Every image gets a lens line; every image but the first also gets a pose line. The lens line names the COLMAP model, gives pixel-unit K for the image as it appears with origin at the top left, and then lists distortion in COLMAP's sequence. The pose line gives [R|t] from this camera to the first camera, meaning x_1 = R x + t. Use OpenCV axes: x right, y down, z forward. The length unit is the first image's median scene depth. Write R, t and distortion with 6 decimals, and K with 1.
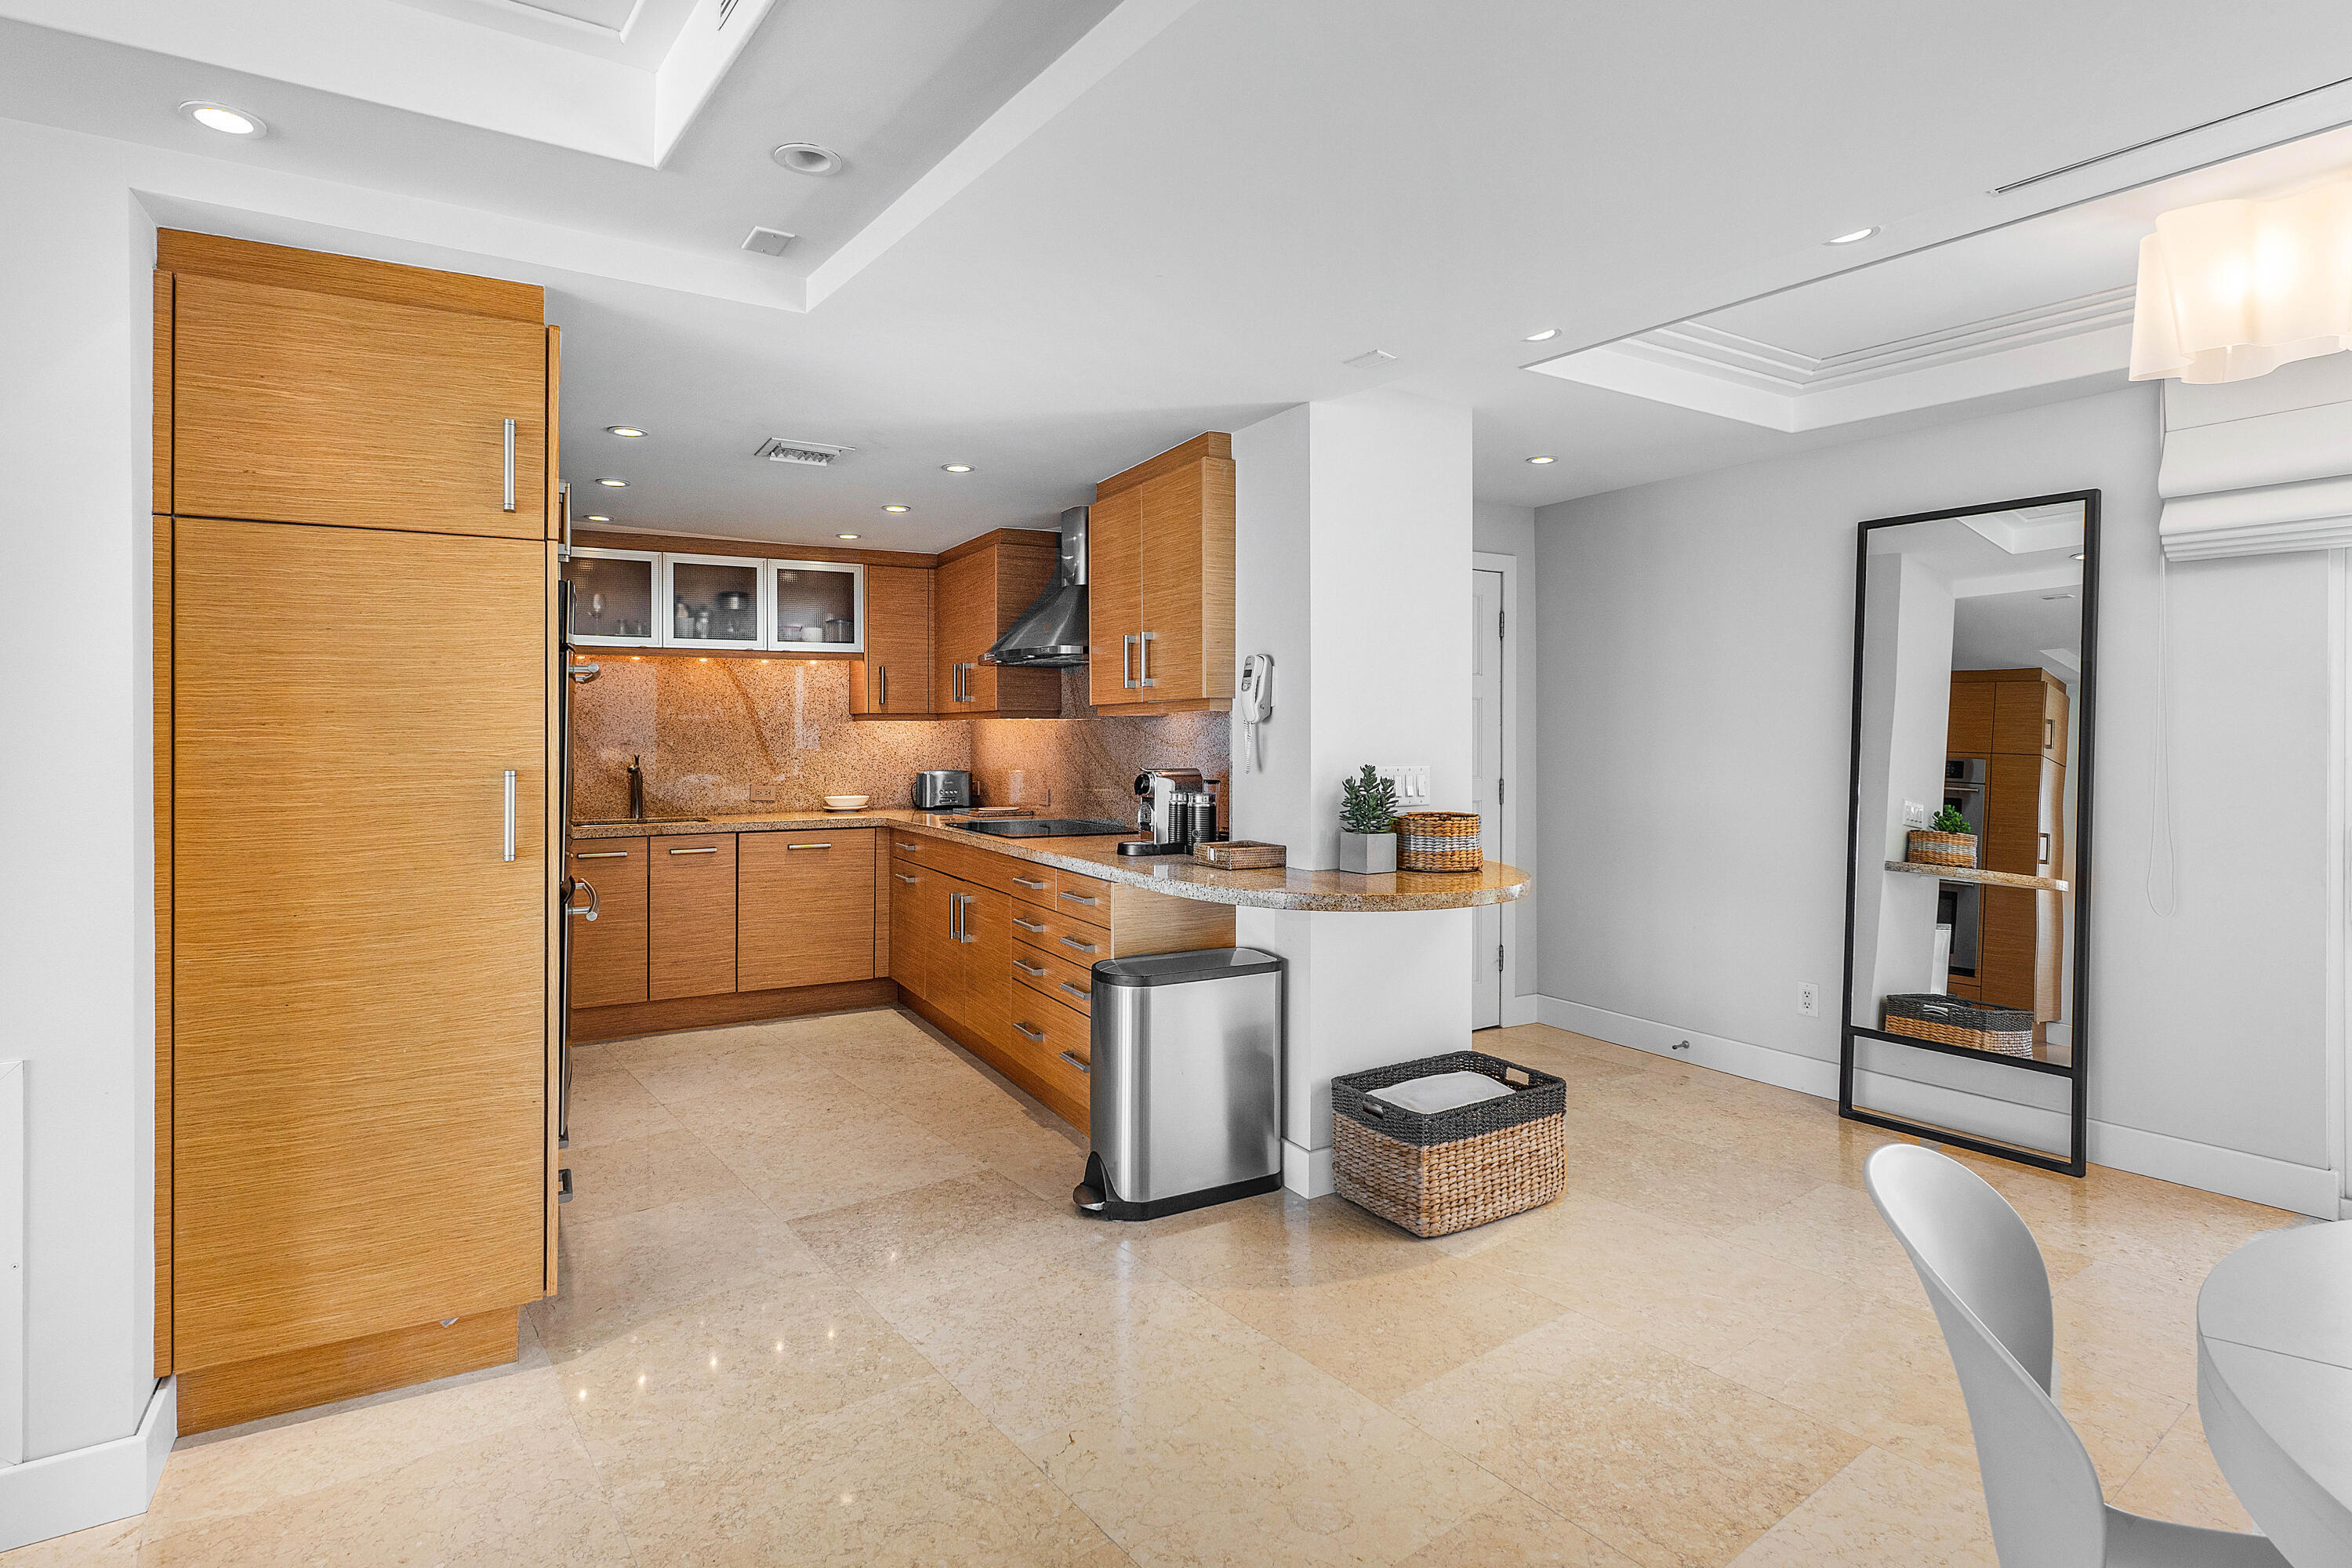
lens RADIAL K [[1157.6, 0, 1167.4], [0, 1157.6, 743.9], [0, 0, 1]] dist [0.001899, 0.000517]
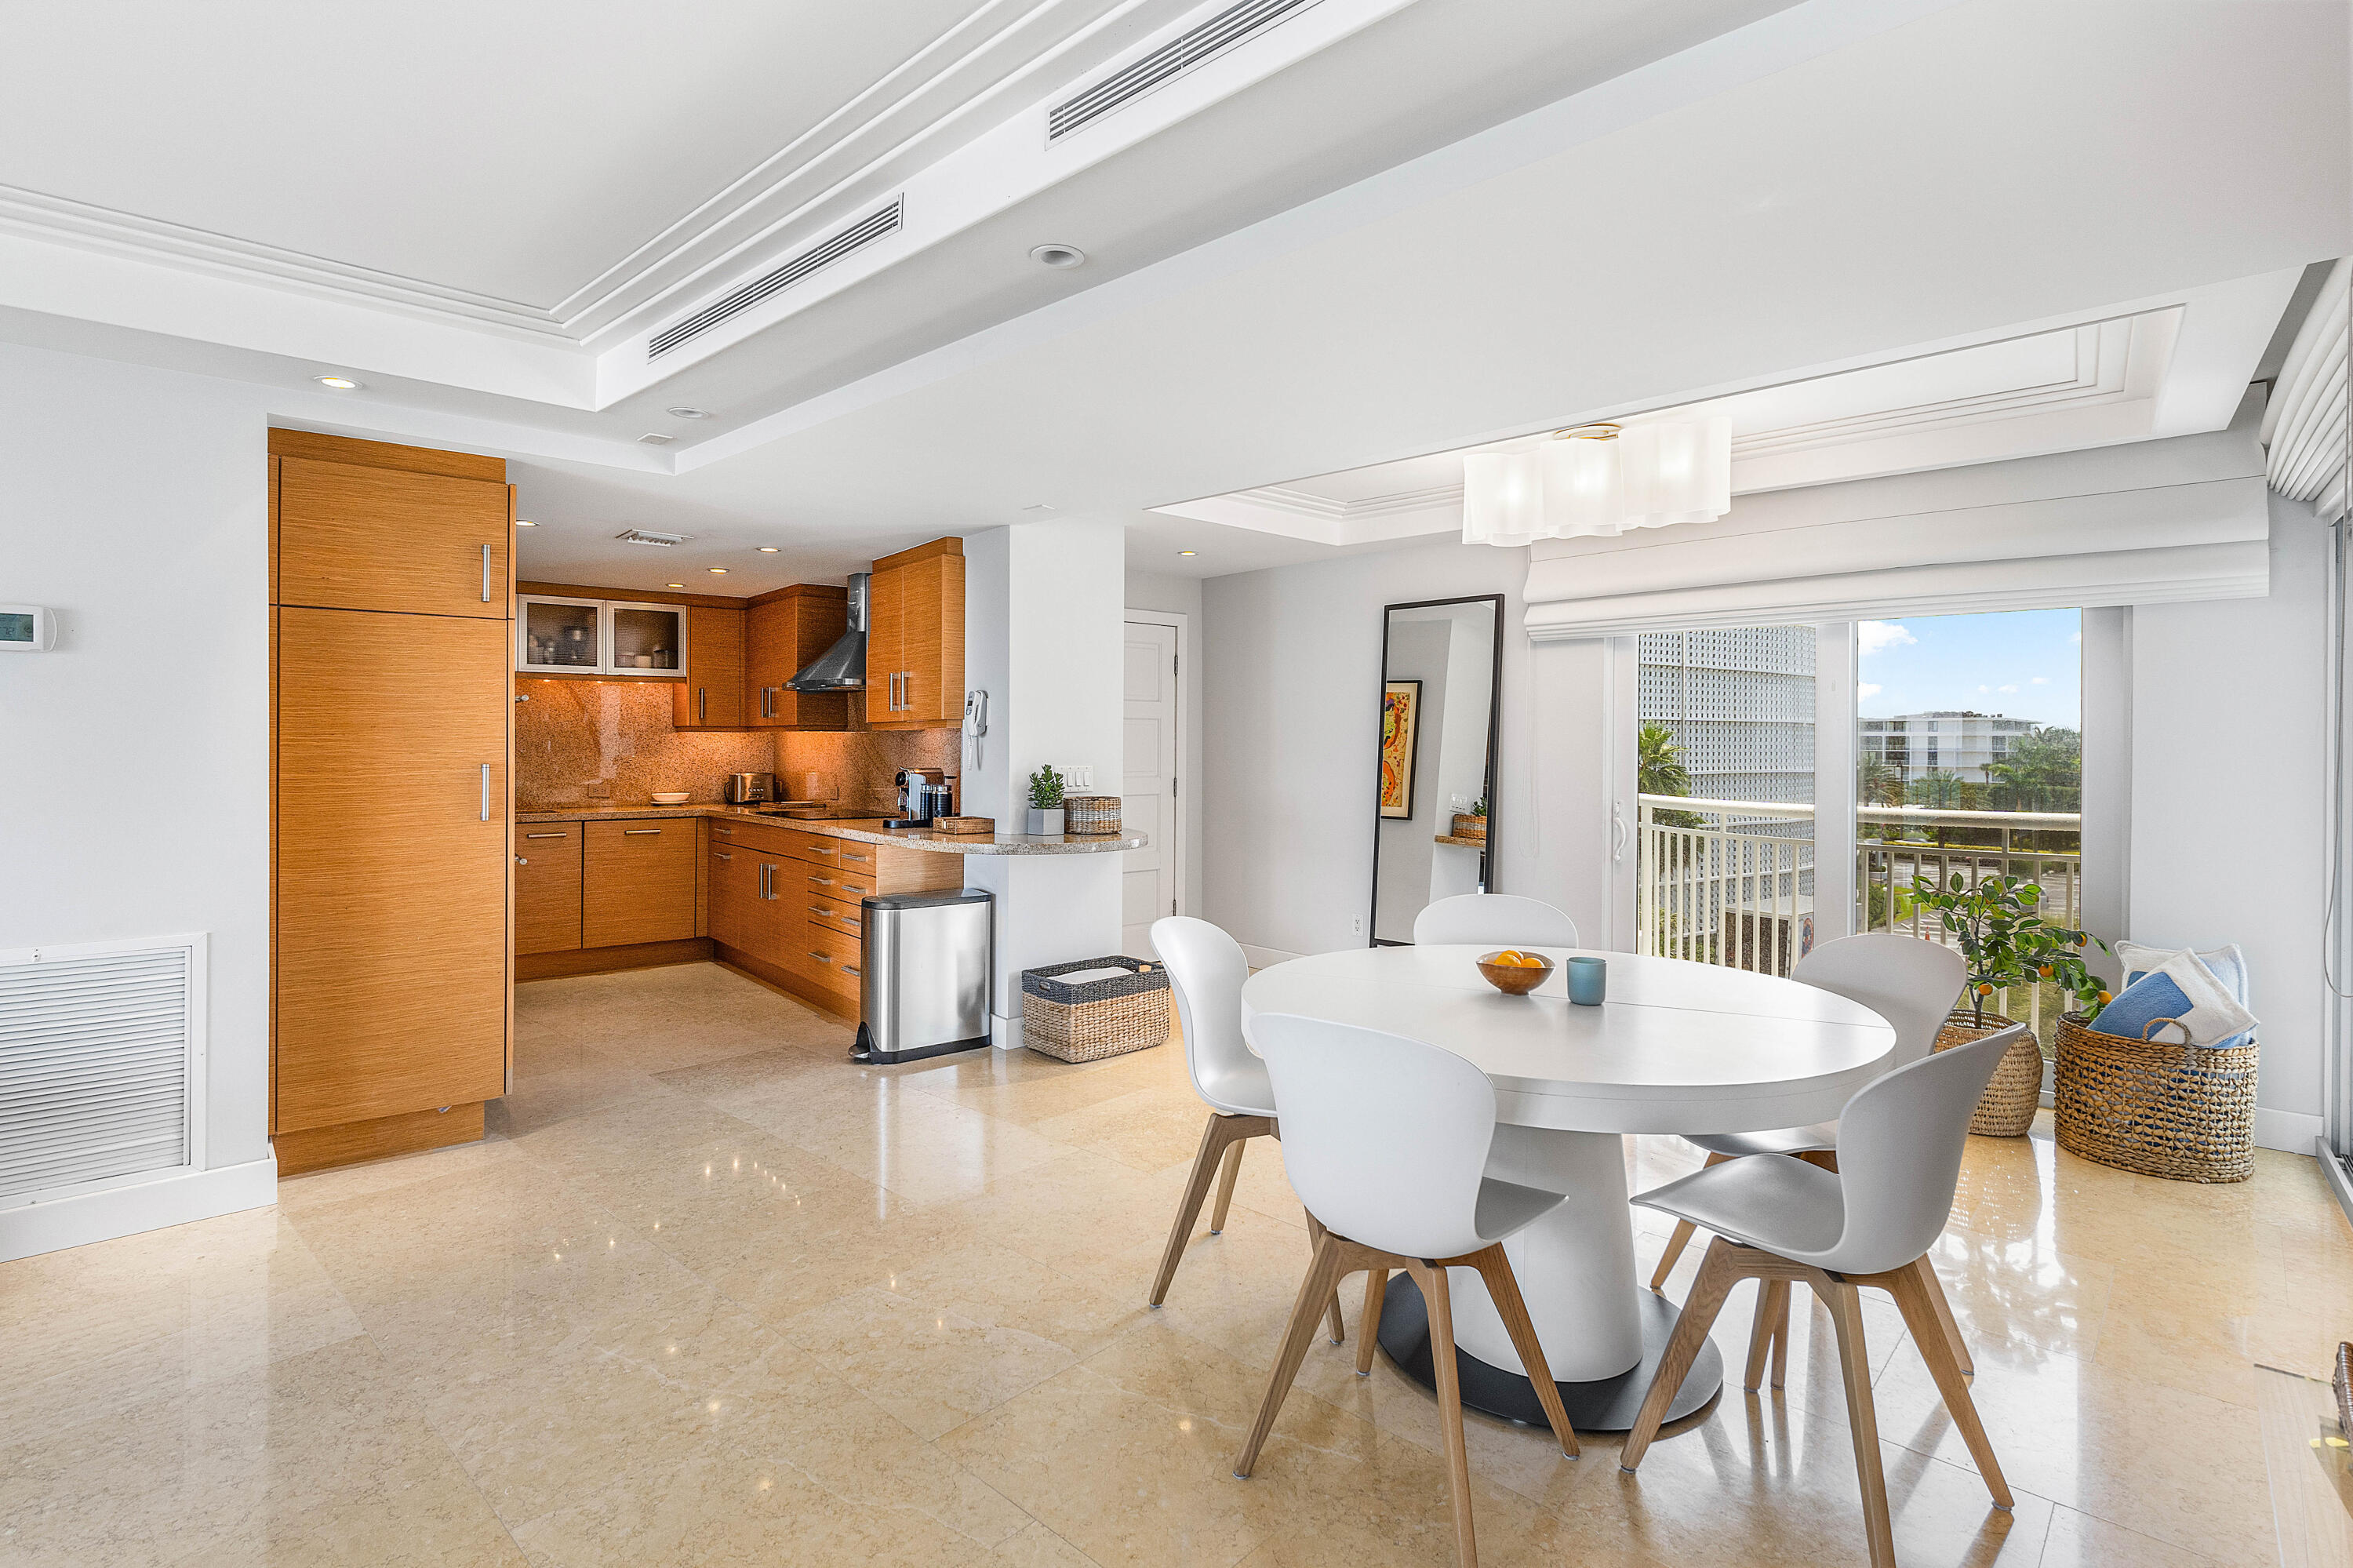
lens RADIAL K [[1132.5, 0, 1101.0], [0, 1132.5, 756.8], [0, 0, 1]] dist [0.001464, 0.000208]
pose [[0.993004, 0.004017, 0.118011, 0.059748], [-0.004238, 0.999990, 0.001619, 0.004534], [-0.118003, -0.002107, 0.993011, -0.429047]]
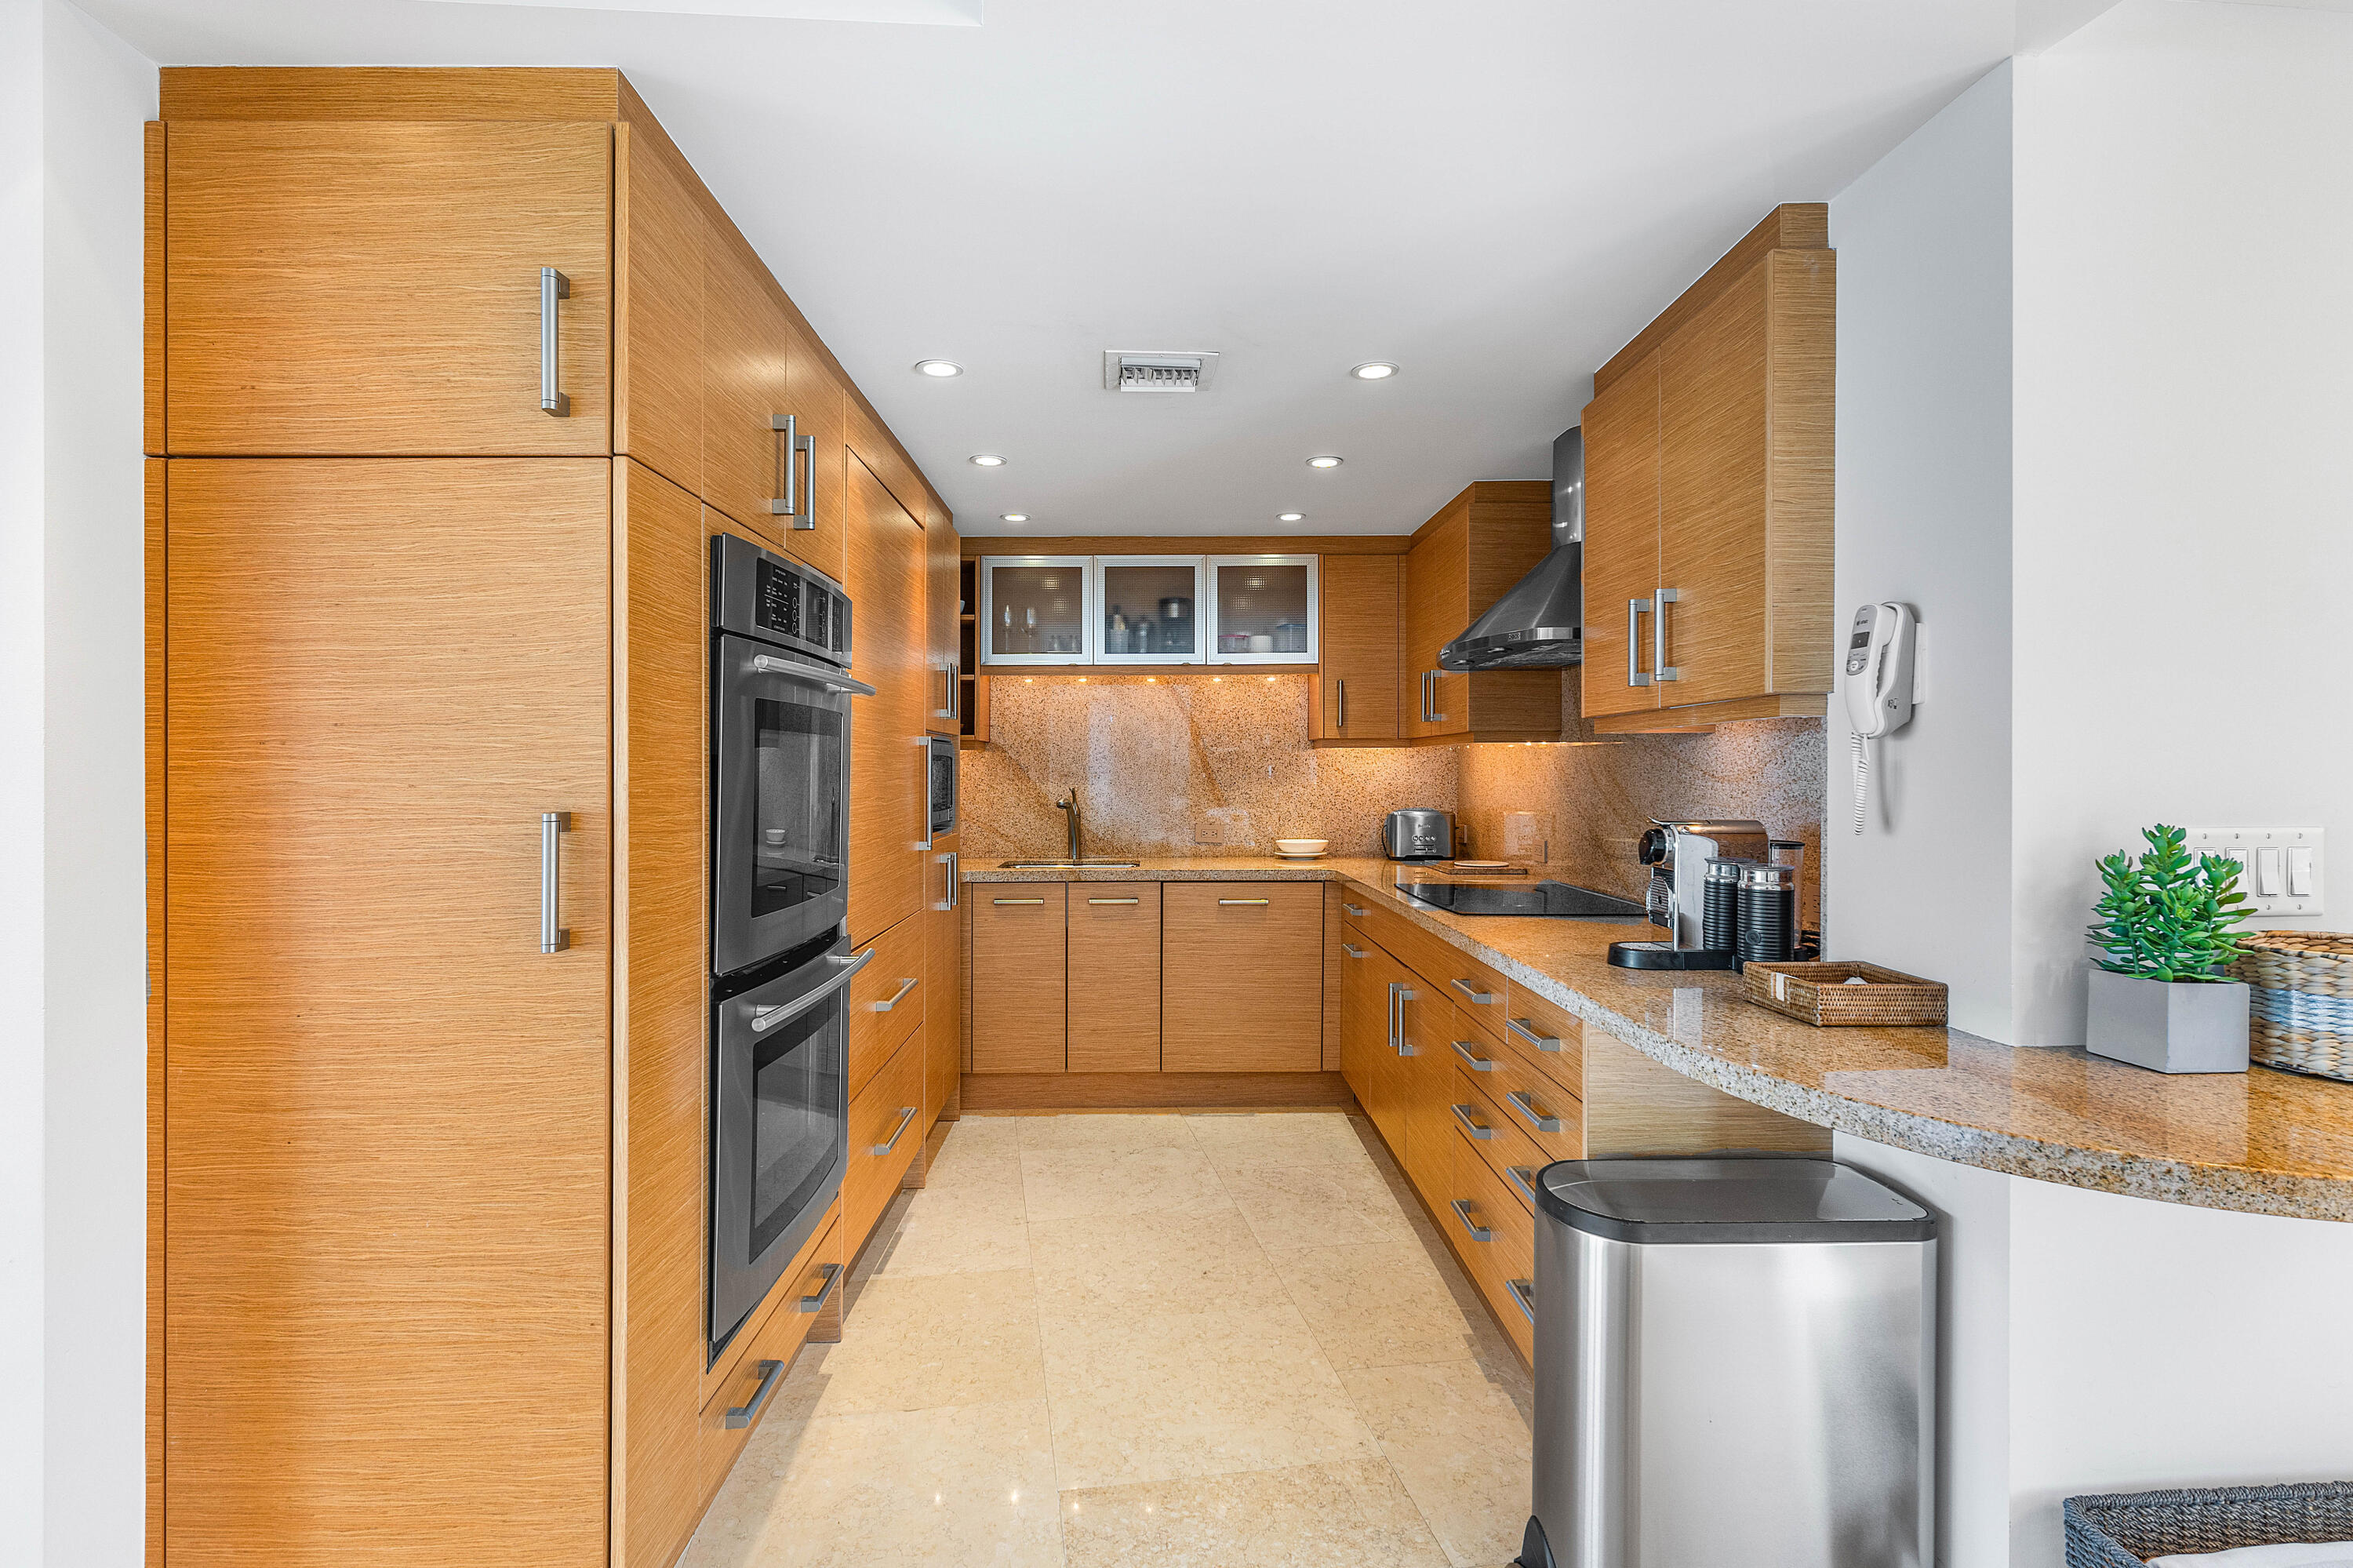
lens RADIAL K [[1179.6, 0, 1192.7], [0, 1179.6, 774.9], [0, 0, 1]] dist [-0.000275, 0.000287]
pose [[0.901224, 0.003475, -0.433340, 0.027155], [-0.004469, 0.999989, -0.001277, 0.000633], [0.433331, 0.003088, 0.901230, 0.368590]]
